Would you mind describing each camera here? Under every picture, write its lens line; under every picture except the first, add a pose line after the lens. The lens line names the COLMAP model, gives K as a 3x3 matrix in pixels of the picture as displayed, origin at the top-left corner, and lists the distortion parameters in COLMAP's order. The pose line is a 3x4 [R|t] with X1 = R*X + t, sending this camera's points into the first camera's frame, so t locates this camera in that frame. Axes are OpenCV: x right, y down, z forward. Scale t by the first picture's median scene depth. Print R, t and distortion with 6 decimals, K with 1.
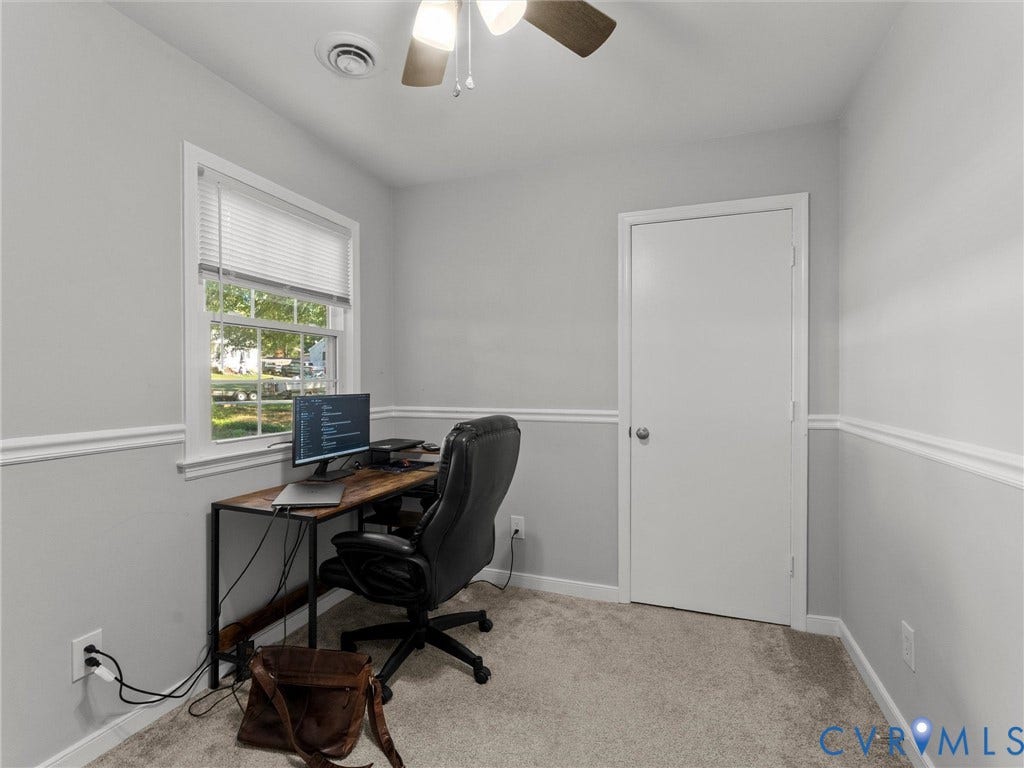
lens RADIAL K [[464.1, 0, 518.9], [0, 464.1, 382.3], [0, 0, 1]] dist [-0.004736, -0.000120]
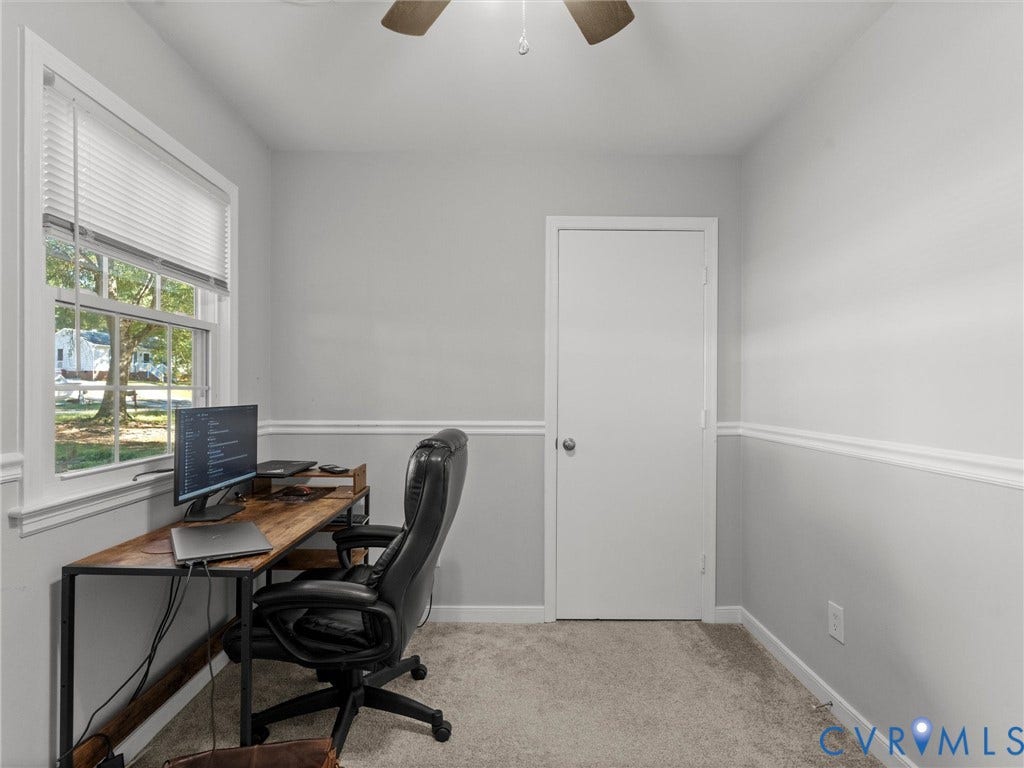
lens RADIAL K [[490.7, 0, 506.8], [0, 490.7, 388.8], [0, 0, 1]] dist [-0.004695, -0.002982]
pose [[0.943138, 0.006052, 0.332345, -0.251557], [-0.004592, 0.999976, -0.005179, -0.000363], [-0.332368, 0.003358, 0.943144, 0.092204]]
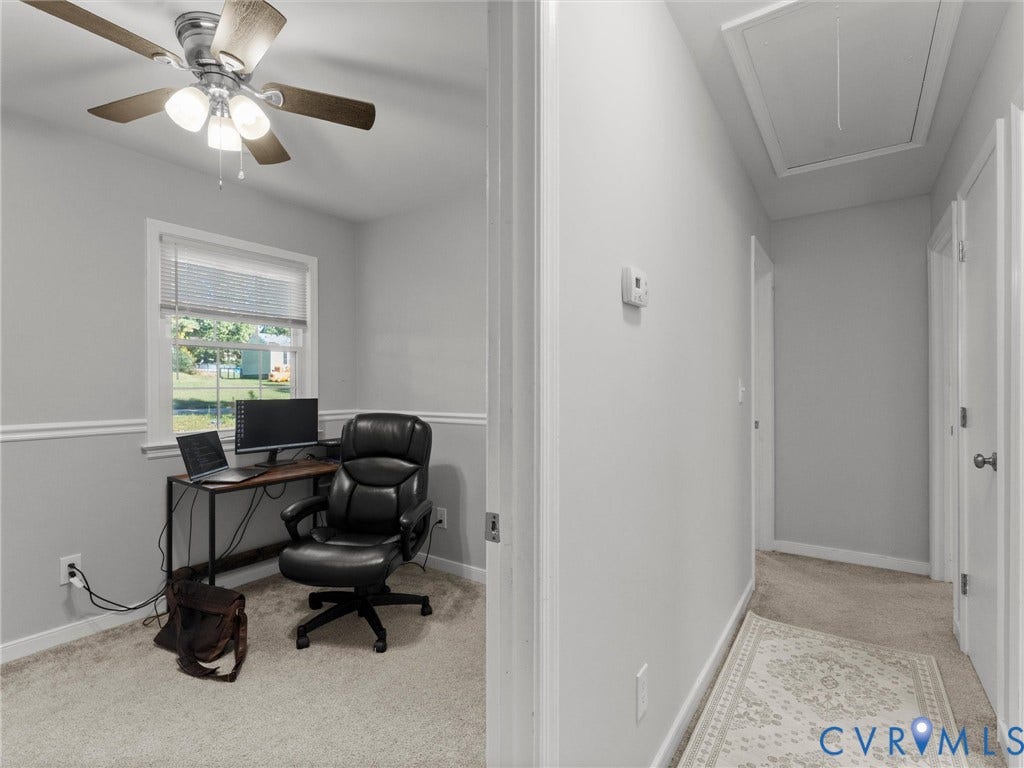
lens RADIAL K [[477.1, 0, 514.6], [0, 477.1, 386.8], [0, 0, 1]] dist [0.000441, -0.001796]
pose [[0.967867, -0.000964, -0.251462, 0.625434], [0.000741, 0.999999, -0.000980, -0.005184], [0.251463, 0.000762, 0.967867, -0.107245]]
